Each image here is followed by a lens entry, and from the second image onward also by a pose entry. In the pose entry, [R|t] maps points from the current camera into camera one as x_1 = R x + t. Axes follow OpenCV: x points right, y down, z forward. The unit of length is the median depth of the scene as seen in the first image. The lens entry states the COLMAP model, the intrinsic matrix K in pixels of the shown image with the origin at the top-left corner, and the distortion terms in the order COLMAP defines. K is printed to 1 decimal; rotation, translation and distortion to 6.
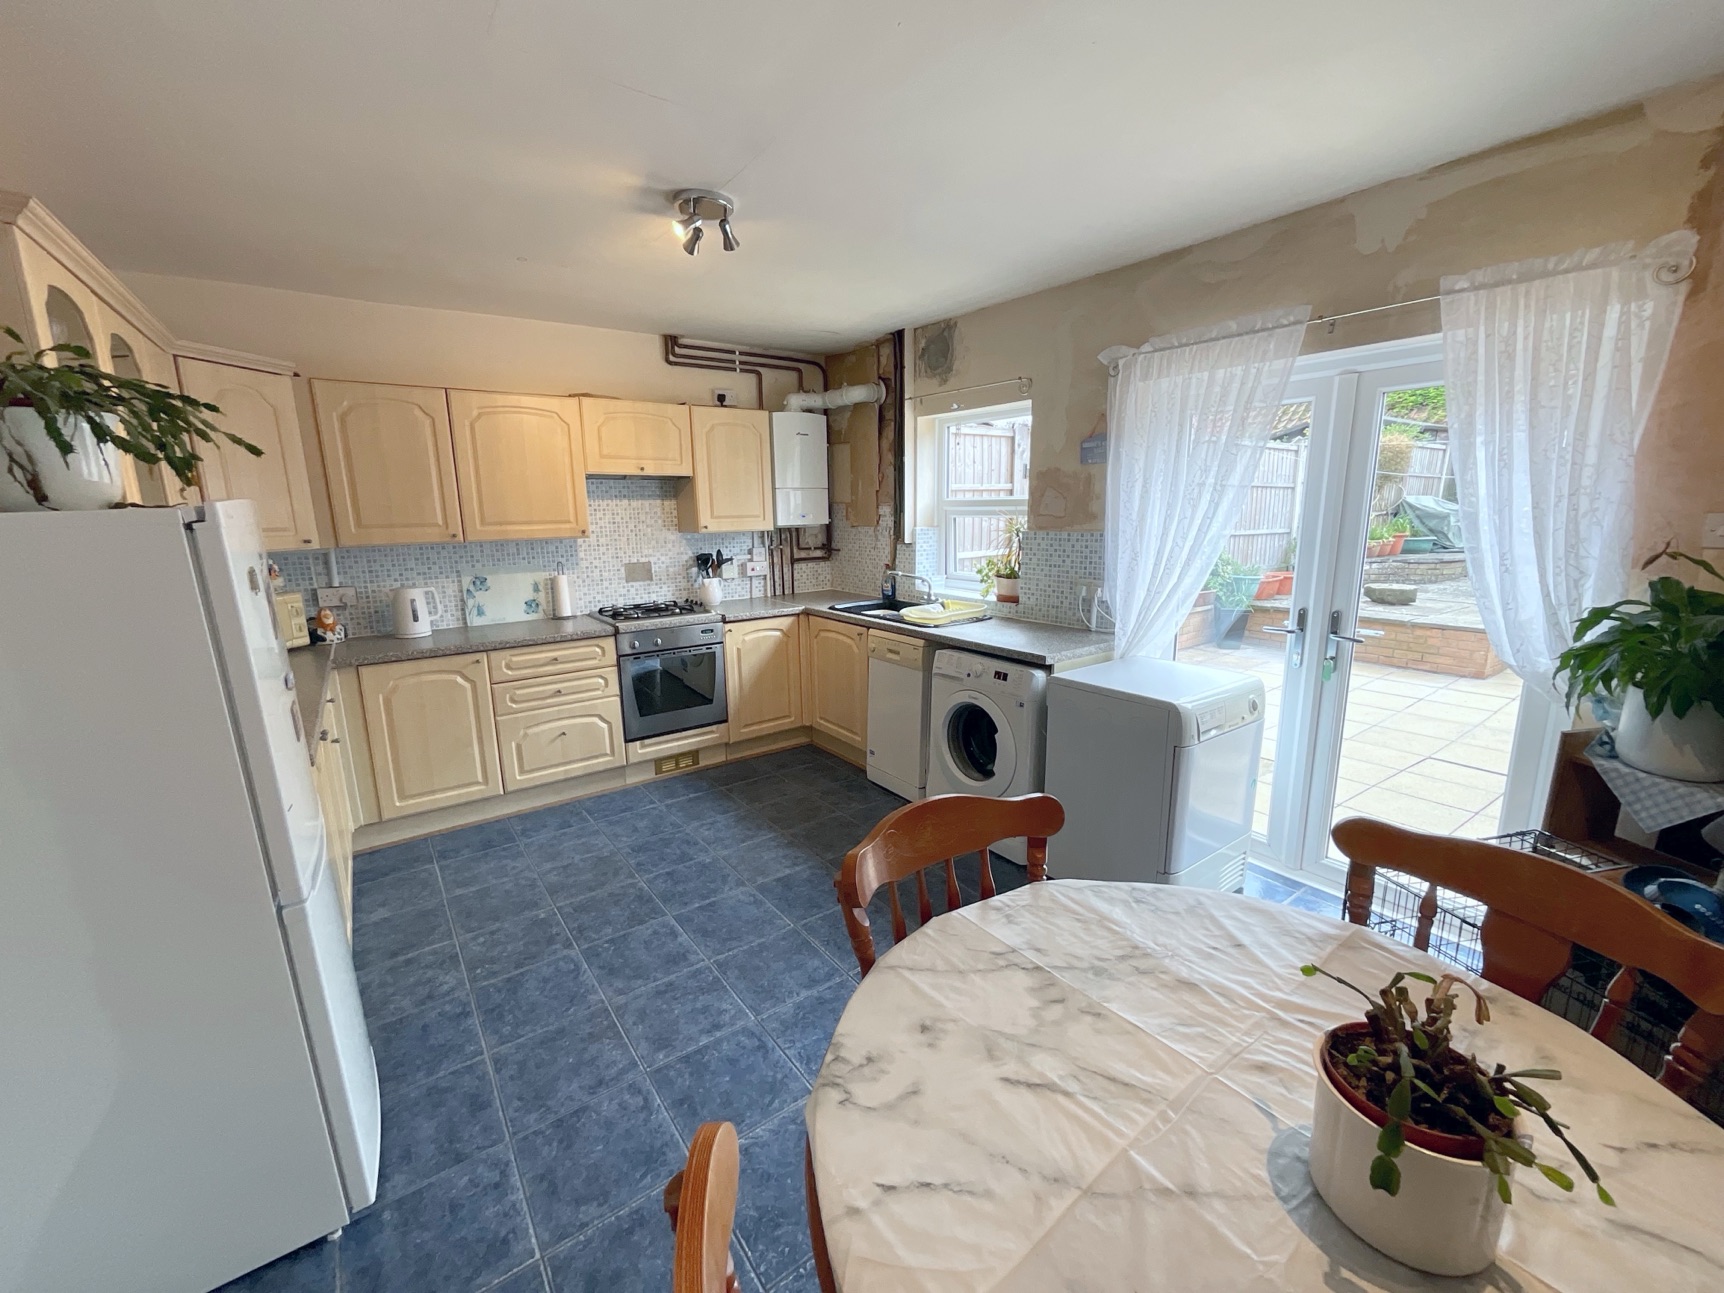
lens RADIAL K [[701.2, 0, 862.9], [0, 701.2, 644.5], [0, 0, 1]] dist [-0.002612, 0.001463]
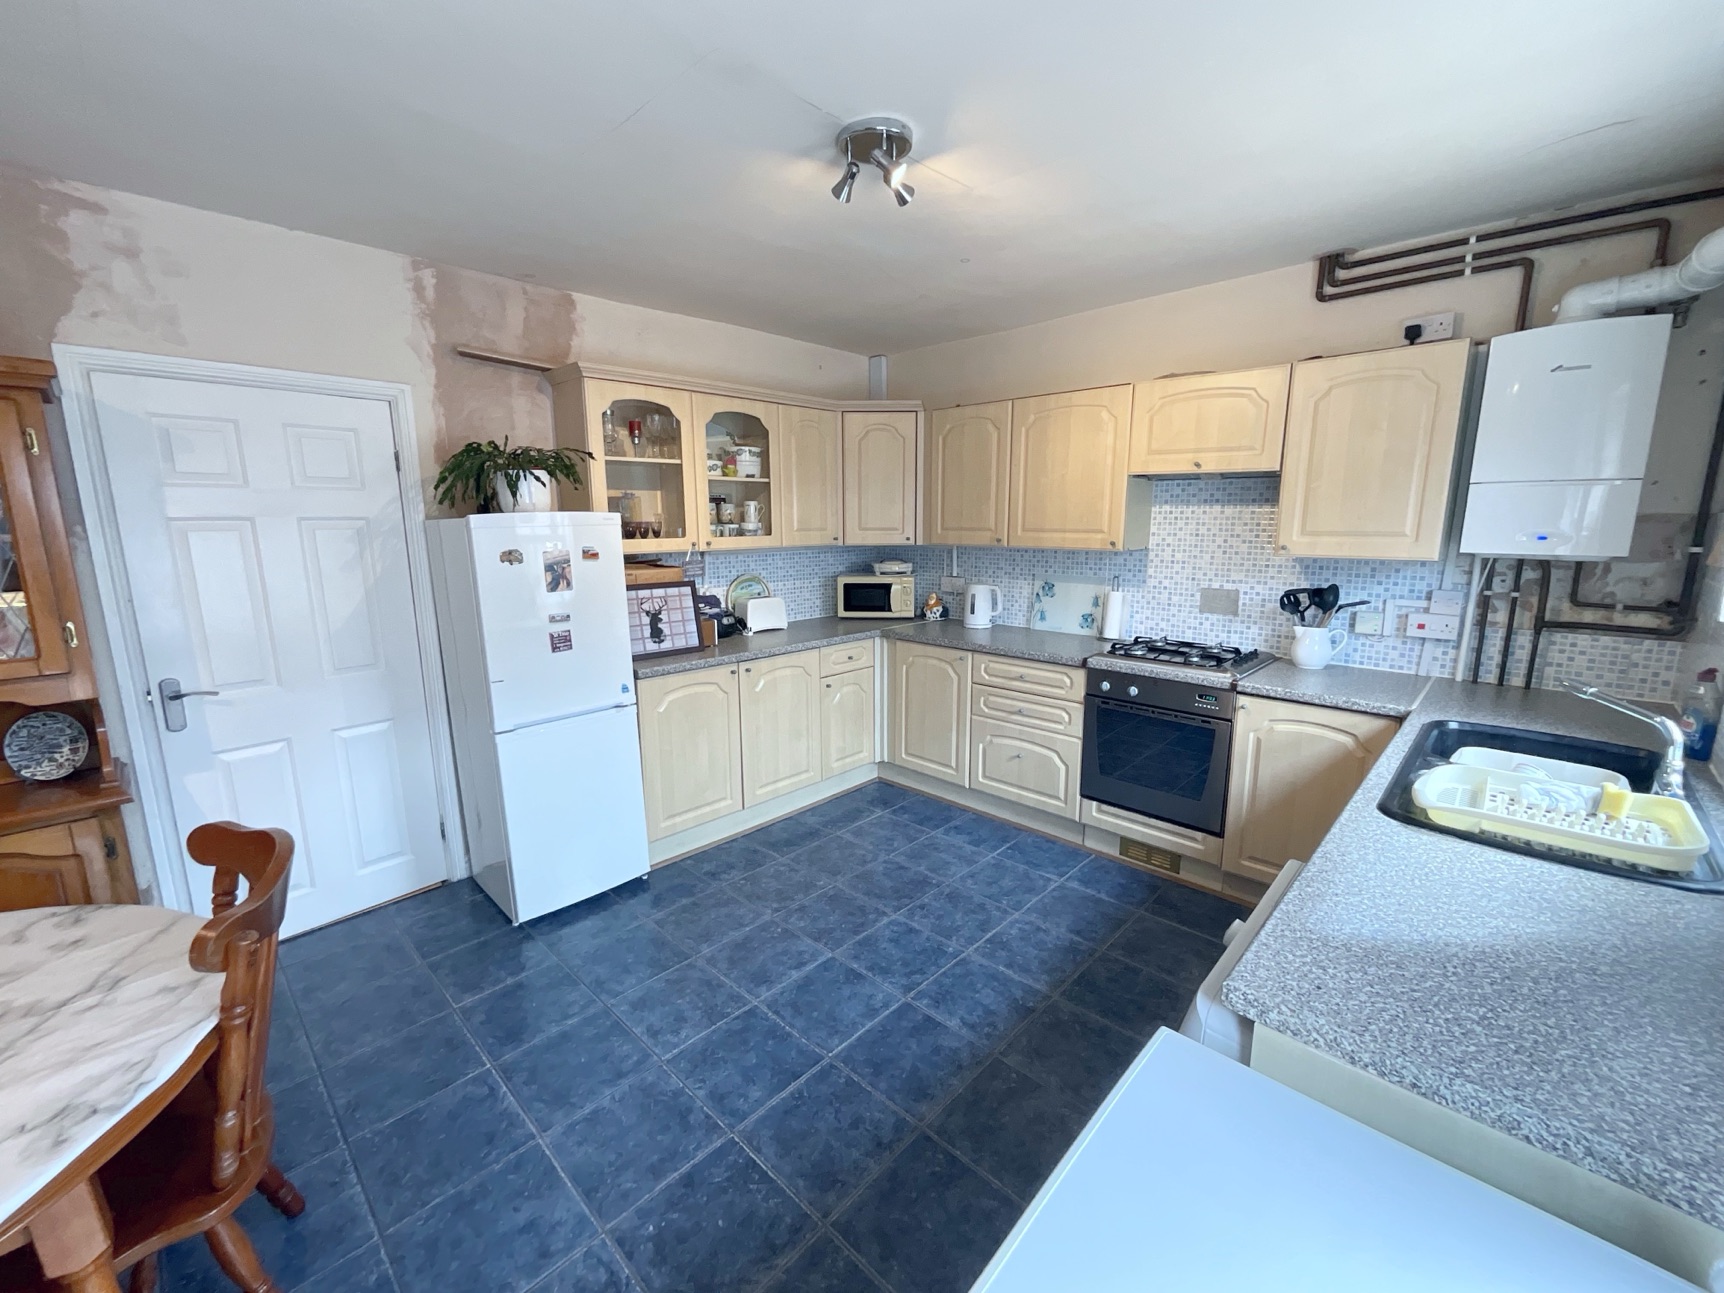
lens RADIAL K [[701.2, 0, 859.8], [0, 701.2, 645.3], [0, 0, 1]] dist [-0.002612, 0.001463]
pose [[0.172096, 0.195189, -0.965549, 0.390908], [-0.189811, 0.968375, 0.161929, -0.120420], [0.966620, 0.155404, 0.203702, 0.546636]]
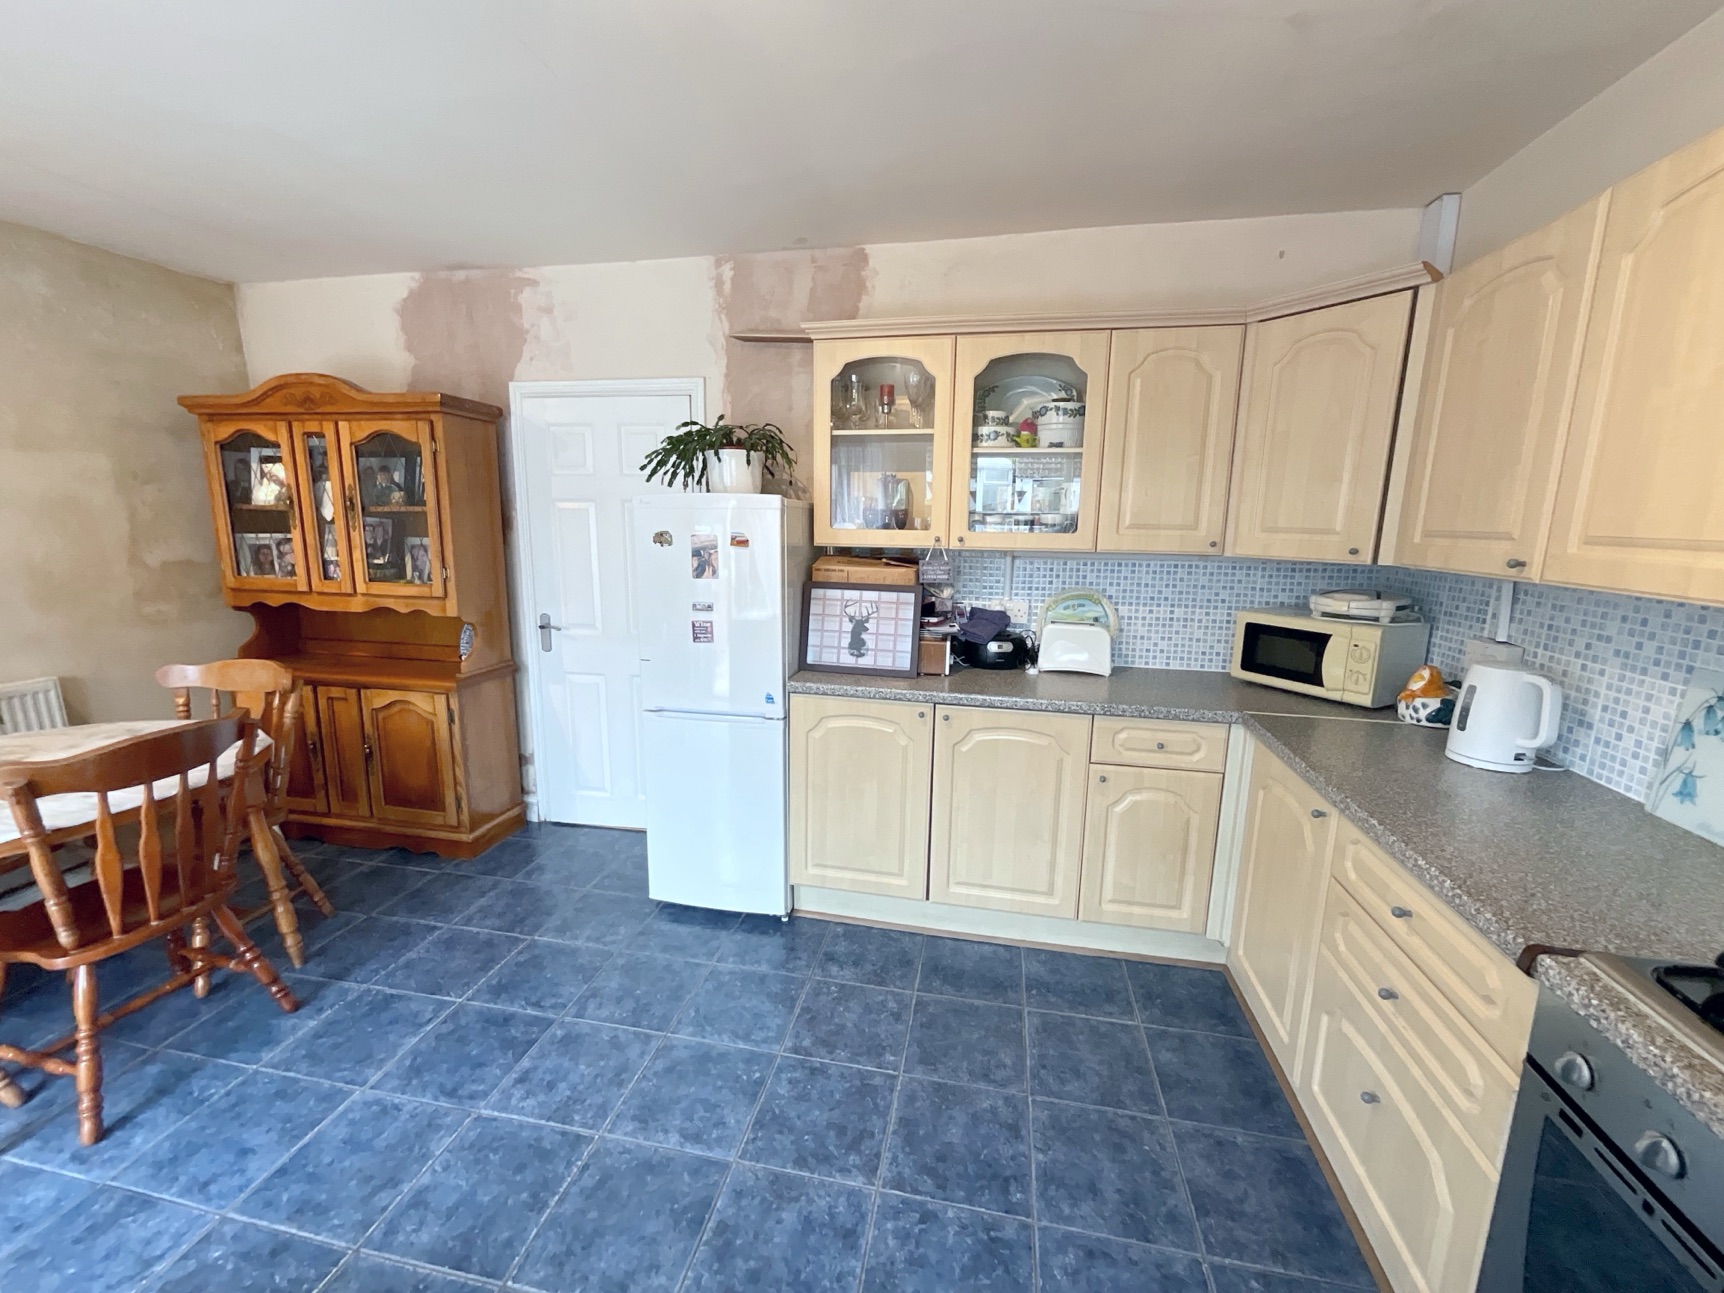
lens RADIAL K [[701.2, 0, 863.9], [0, 701.2, 644.9], [0, 0, 1]] dist [-0.002612, 0.001463]
pose [[-0.738412, 0.130781, -0.661547, -0.007422], [-0.131754, 0.934128, 0.331730, -0.179205], [0.661354, 0.332115, -0.672540, 0.938241]]
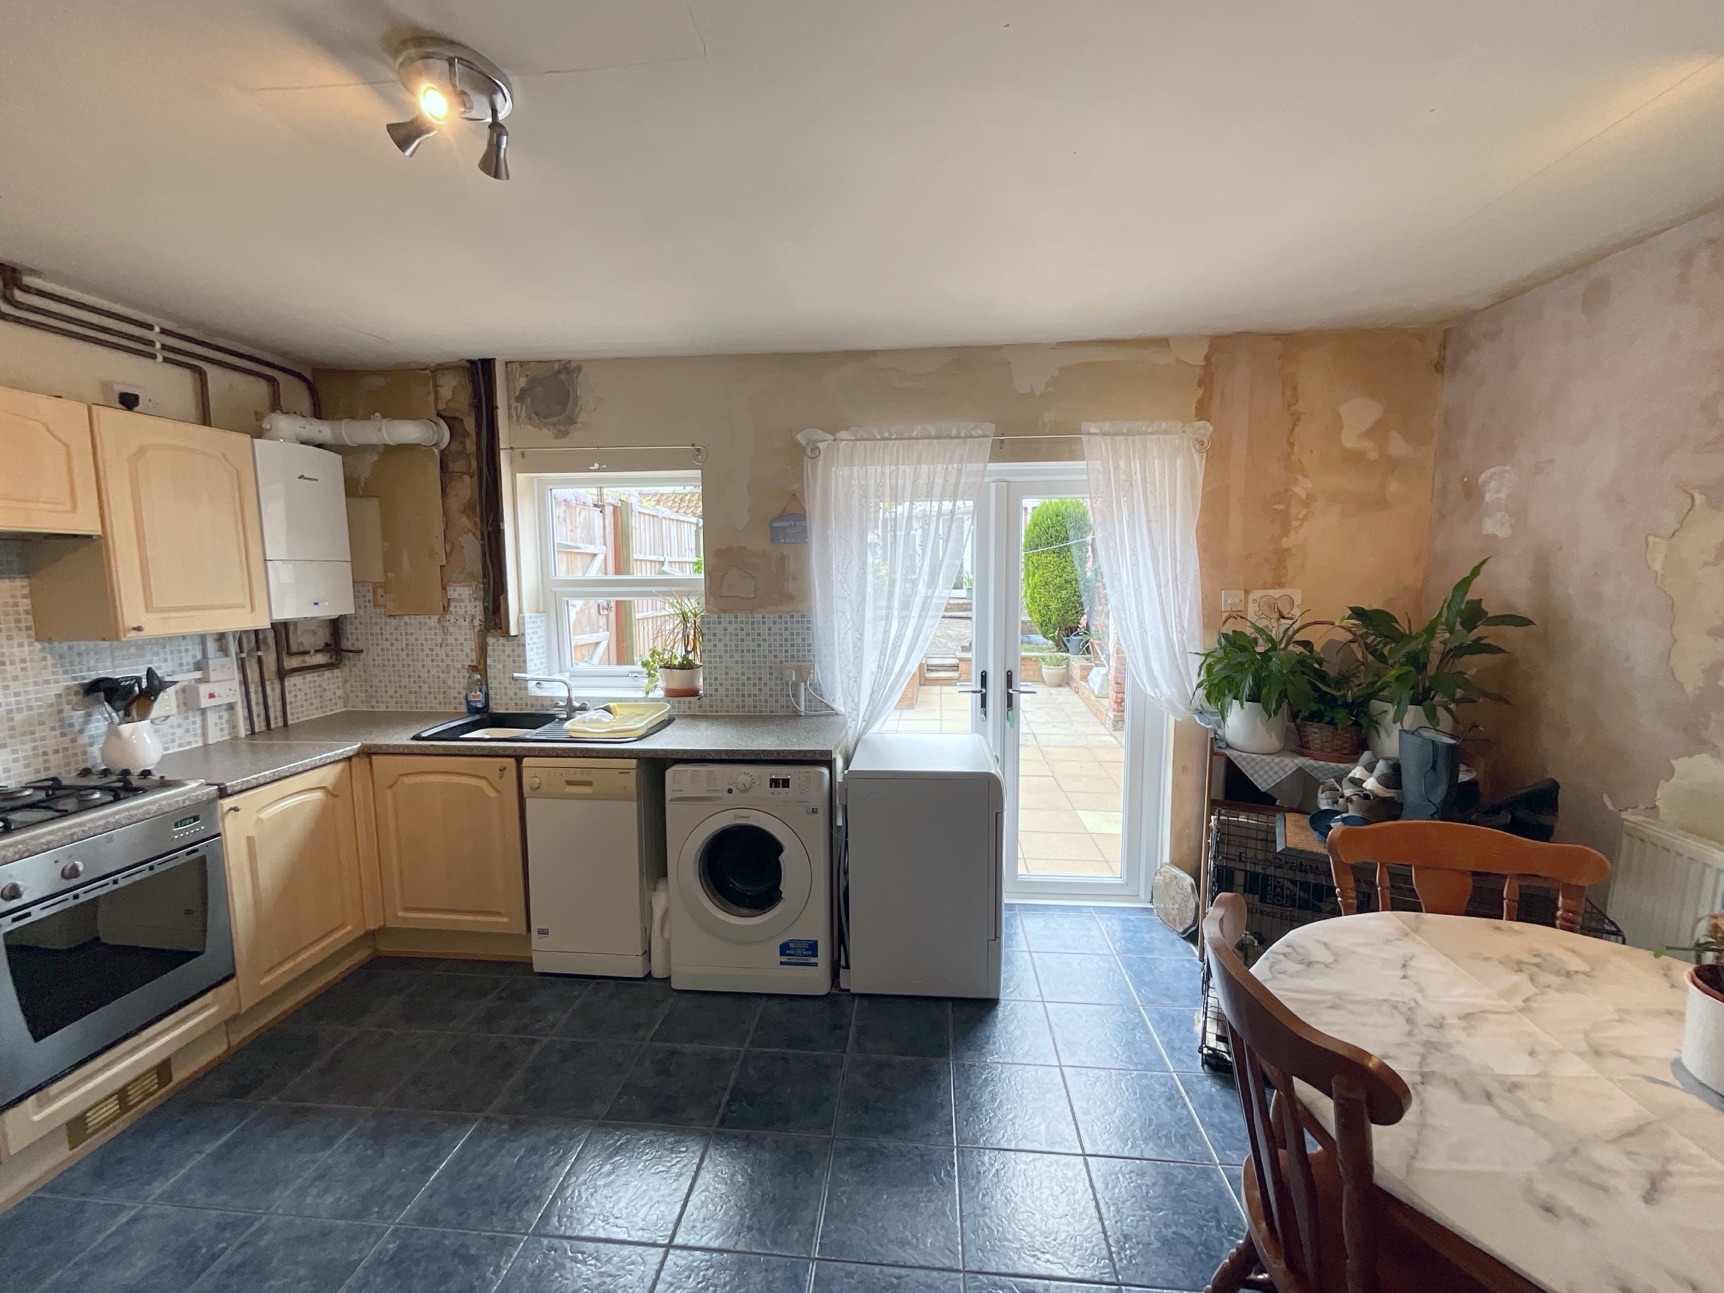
lens RADIAL K [[701.2, 0, 863.8], [0, 701.2, 642.4], [0, 0, 1]] dist [-0.002612, 0.001463]
pose [[0.662912, -0.067994, 0.745603, -0.281888], [0.147008, 0.988303, -0.040578, -0.058656], [-0.734123, 0.136509, 0.665153, 0.256516]]
